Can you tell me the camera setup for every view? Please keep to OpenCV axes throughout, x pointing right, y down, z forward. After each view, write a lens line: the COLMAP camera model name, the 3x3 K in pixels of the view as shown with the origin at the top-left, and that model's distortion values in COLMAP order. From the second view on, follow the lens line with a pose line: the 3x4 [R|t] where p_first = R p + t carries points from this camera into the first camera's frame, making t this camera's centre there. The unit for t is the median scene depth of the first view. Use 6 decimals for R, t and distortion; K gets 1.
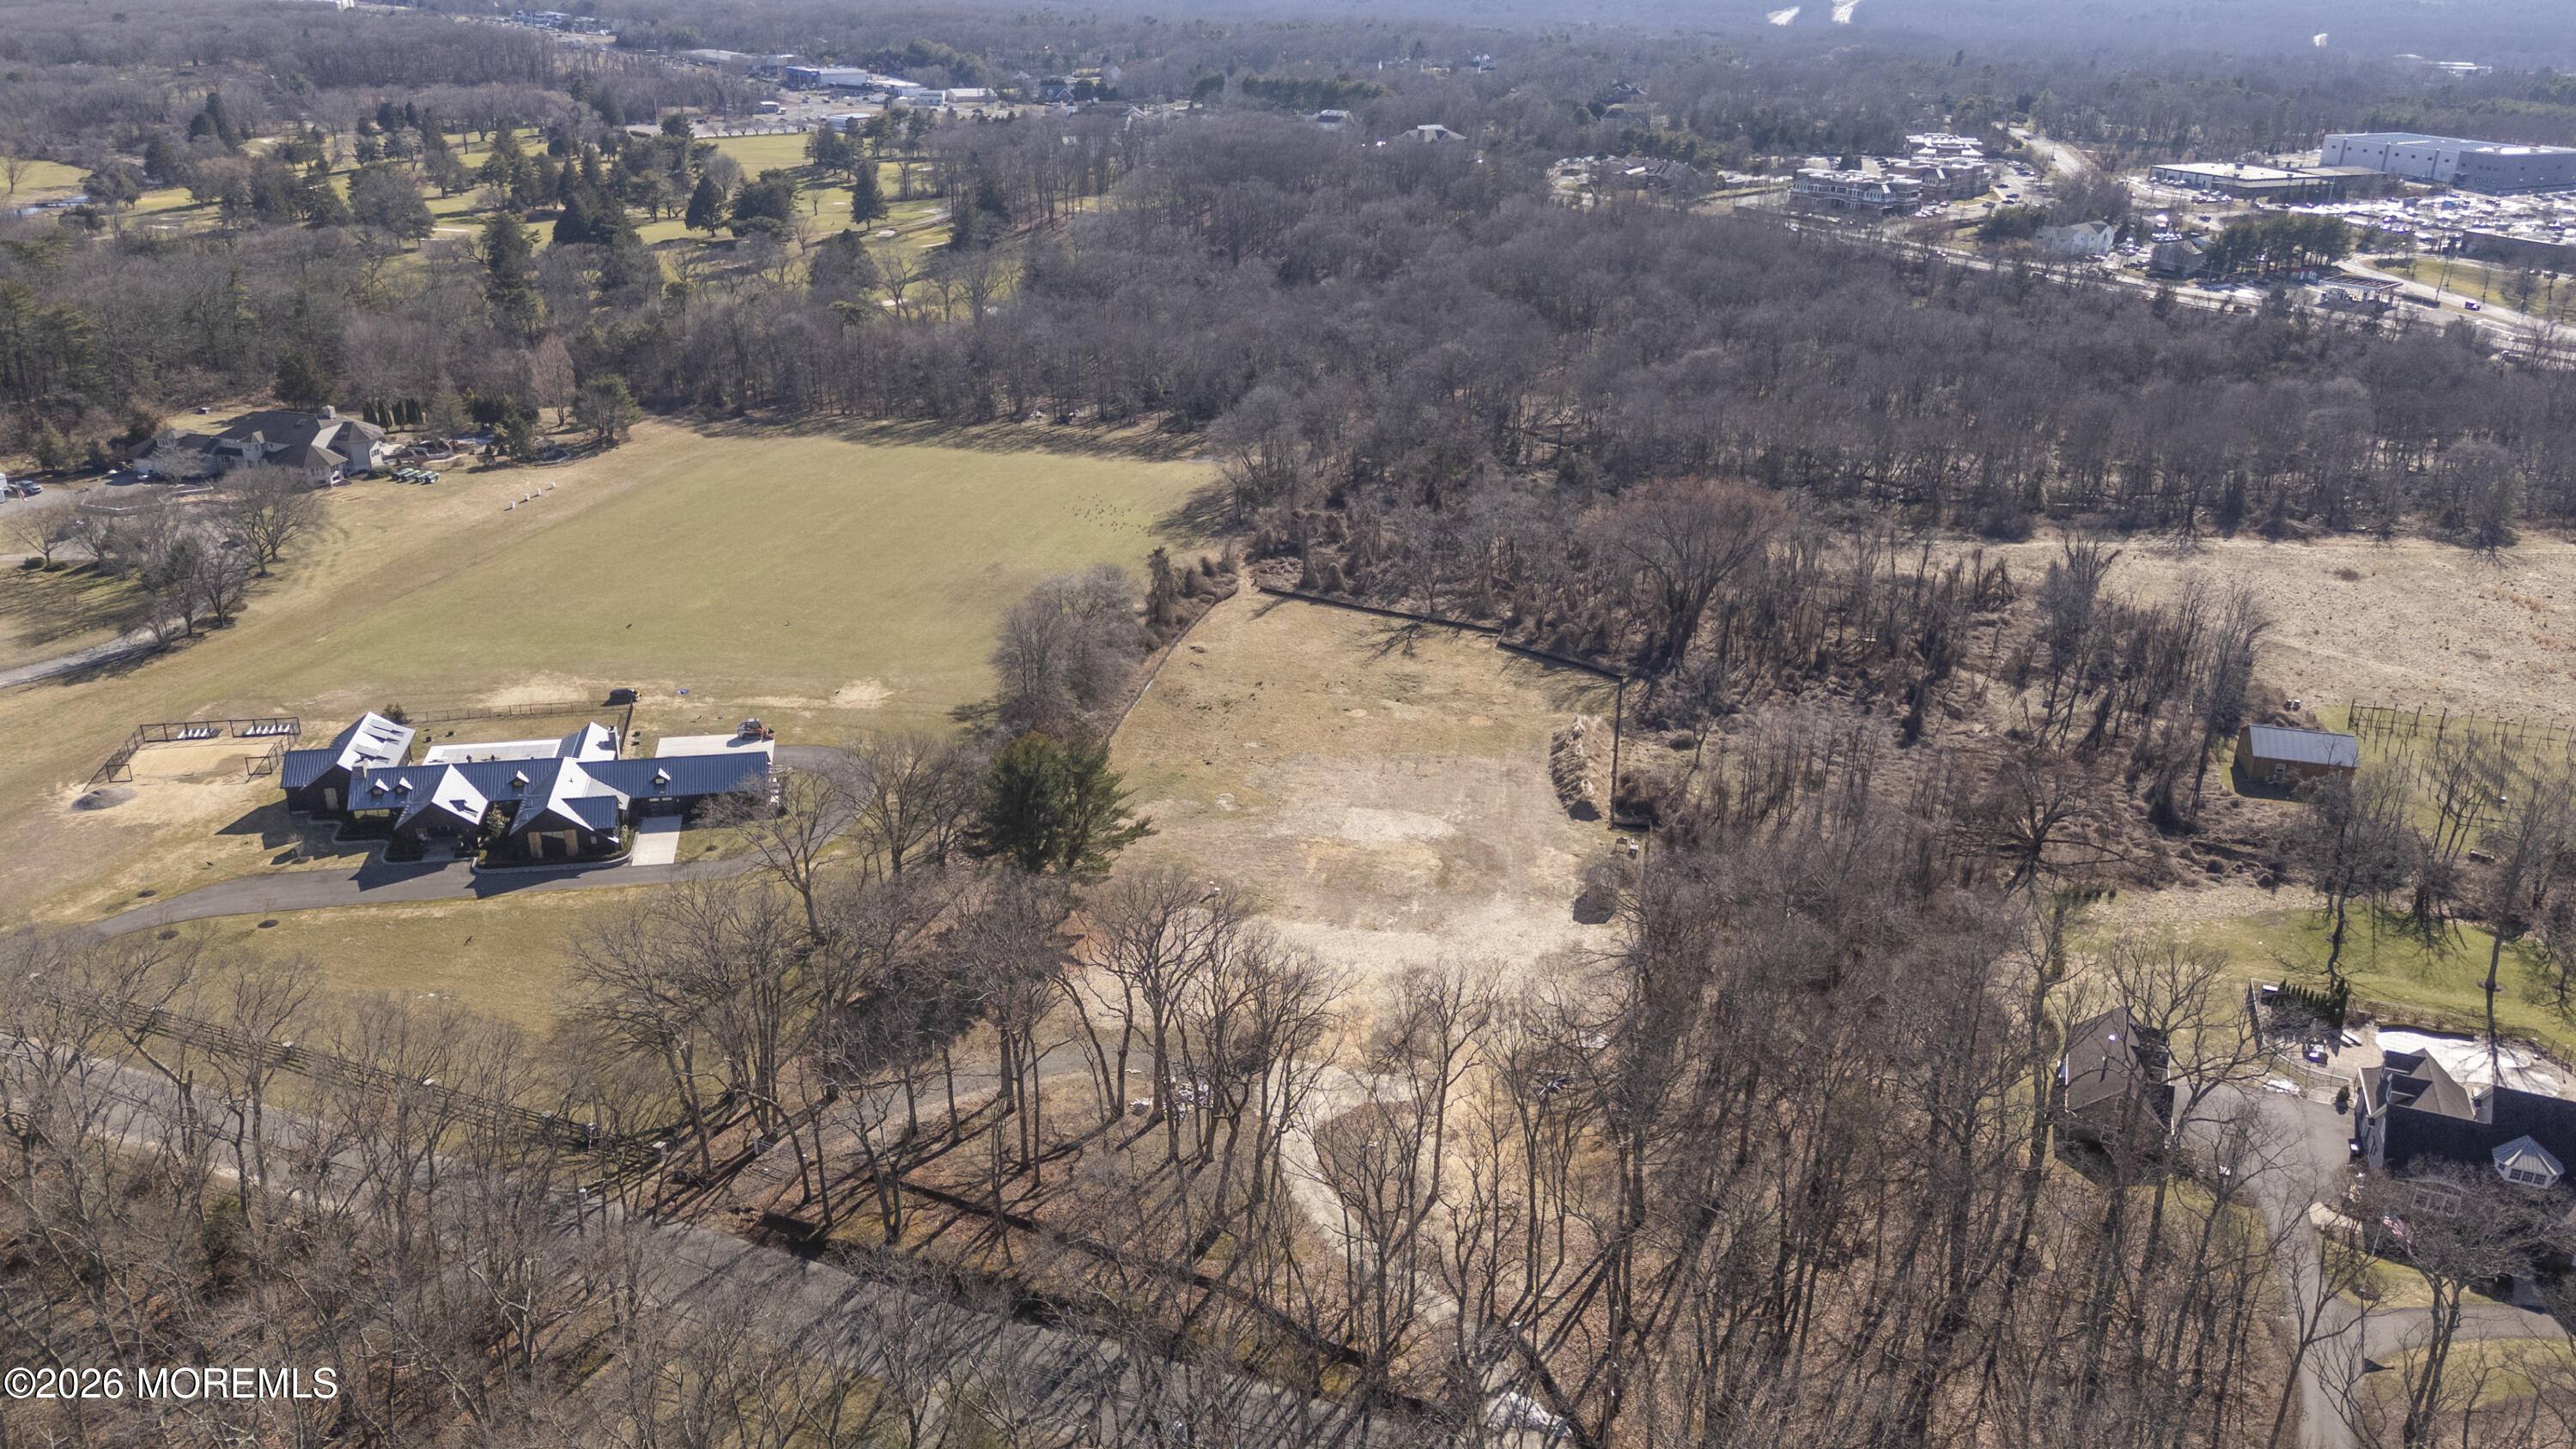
lens RADIAL K [[1884.7, 0, 1288.0], [0, 1884.7, 724.5], [0, 0, 1]] dist [0.082161, -0.076030]
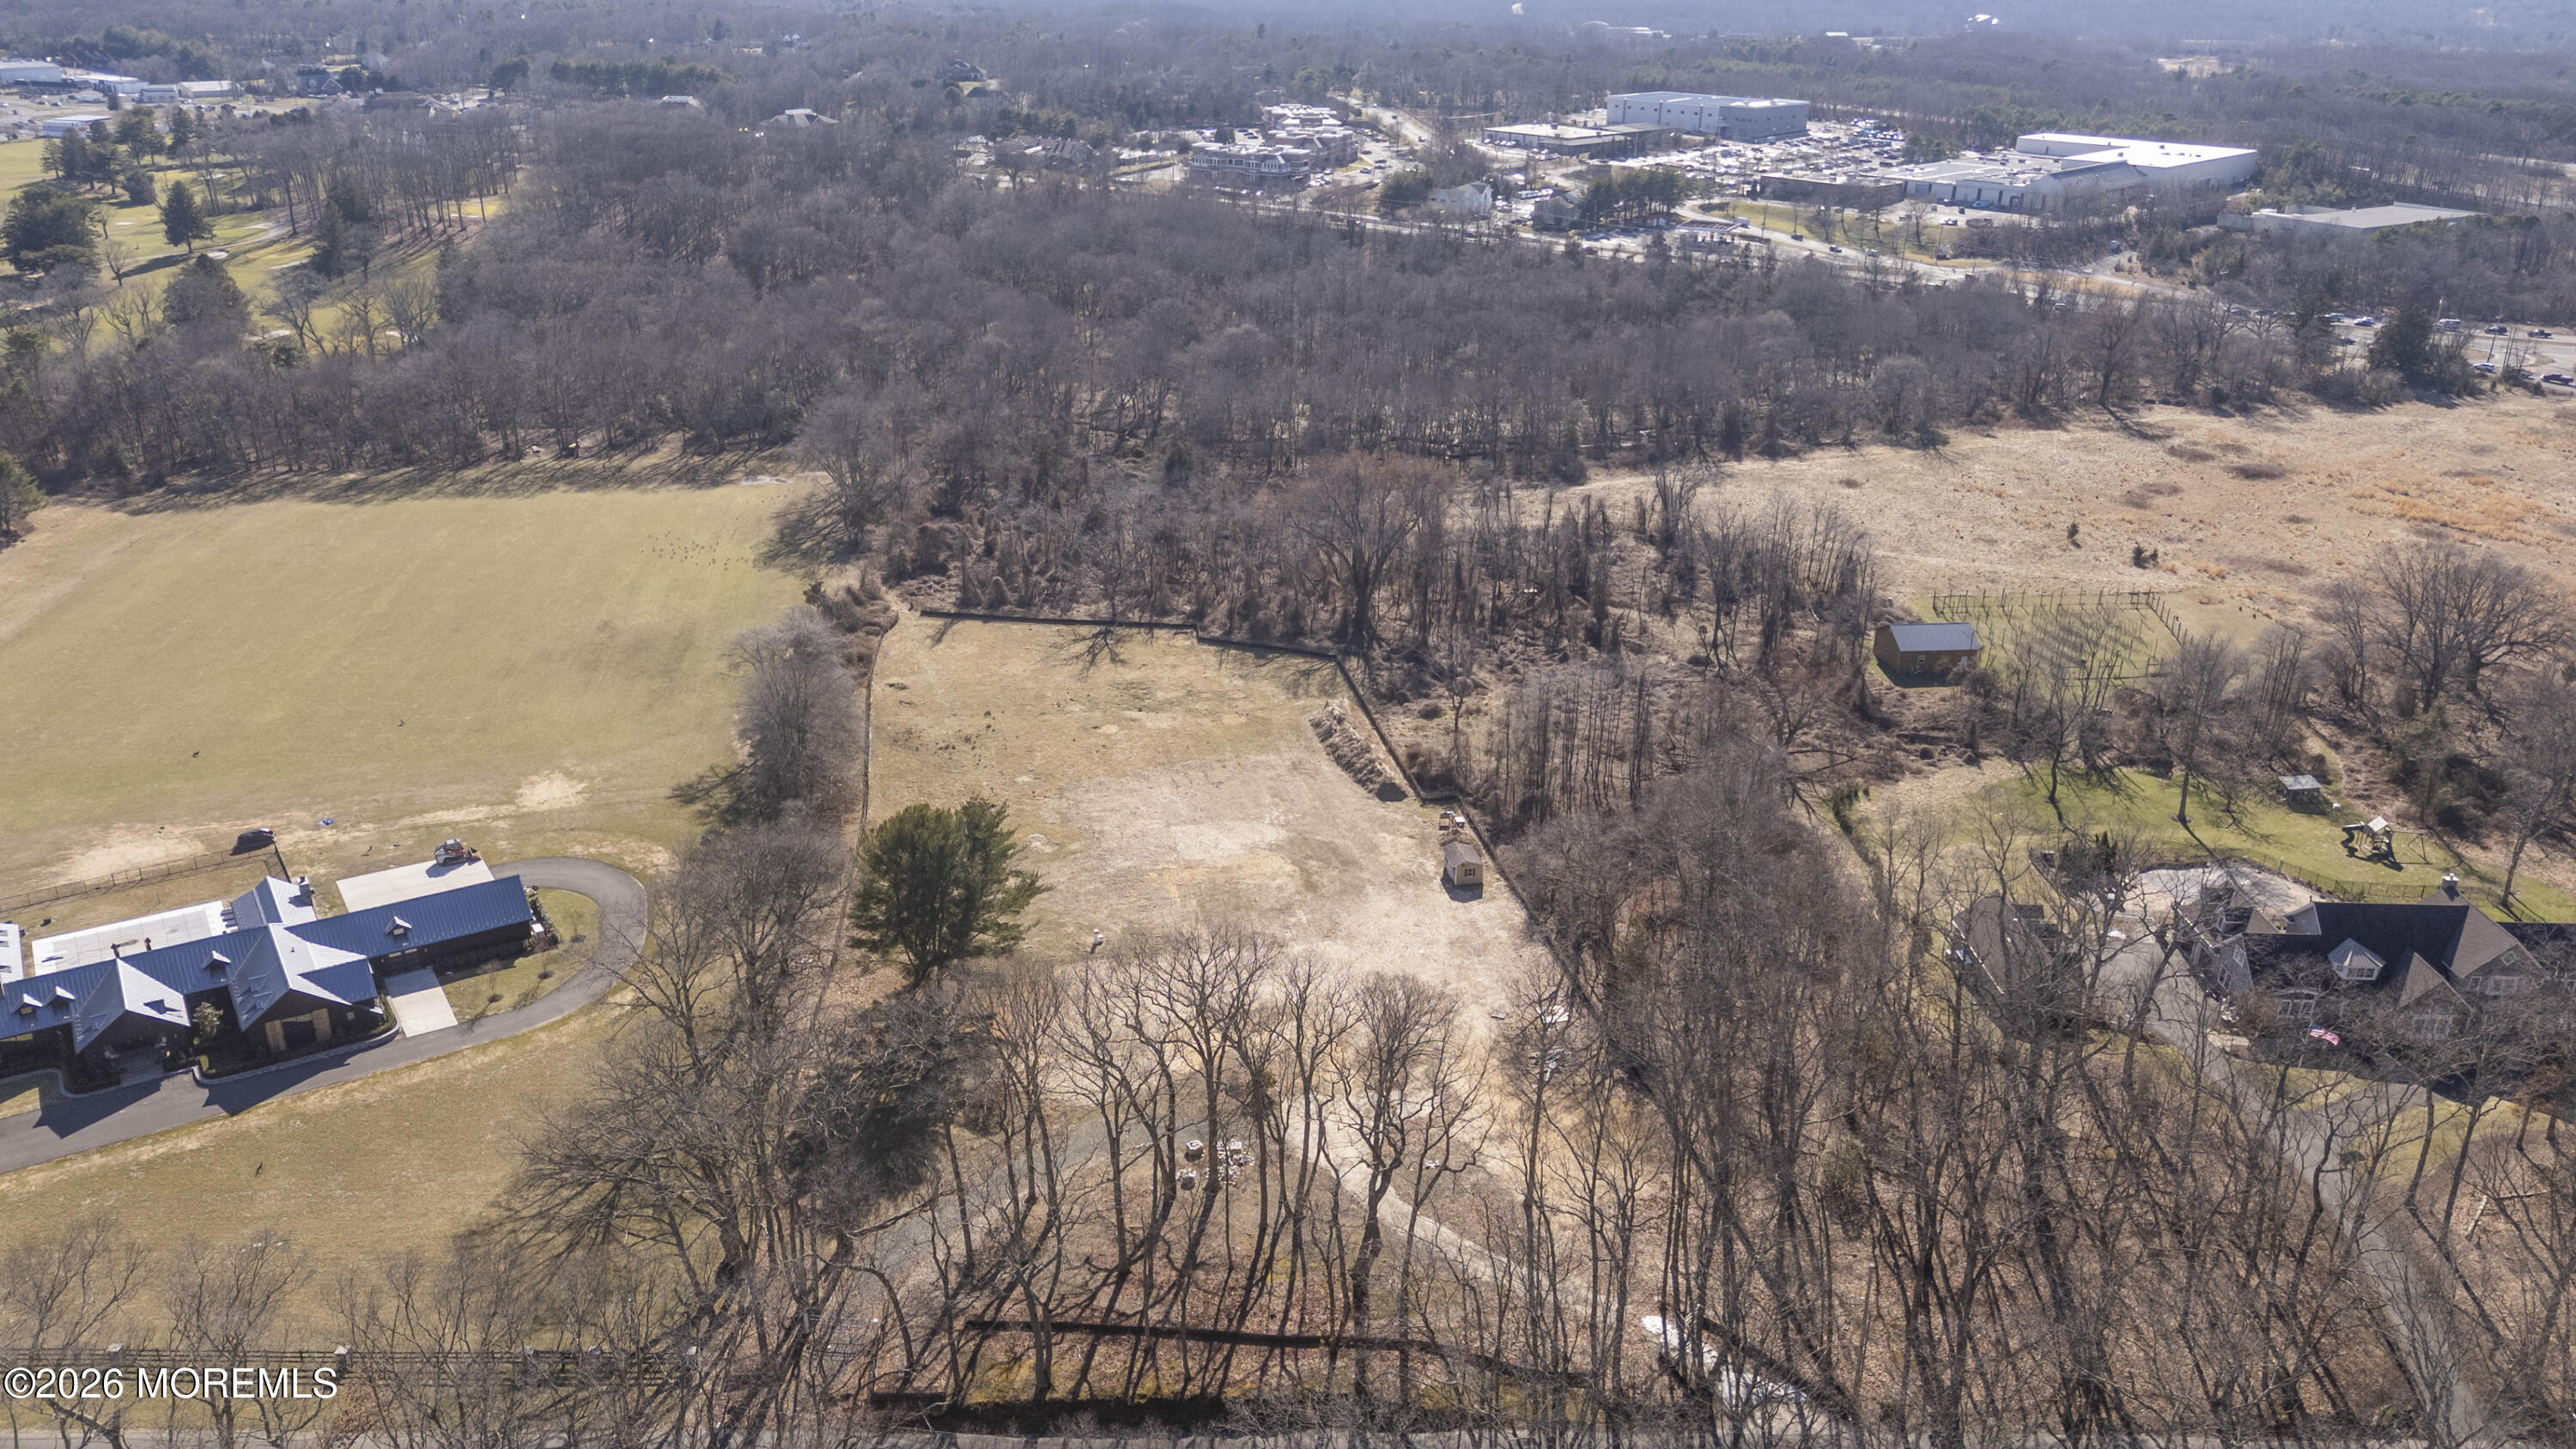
lens RADIAL K [[1884.7, 0, 1288.0], [0, 1884.7, 724.5], [0, 0, 1]] dist [0.082161, -0.076030]
pose [[0.930872, -0.145246, 0.335234, -0.160257], [0.141256, 0.989304, 0.036395, -0.024458], [-0.336935, 0.013475, 0.941432, 0.049712]]
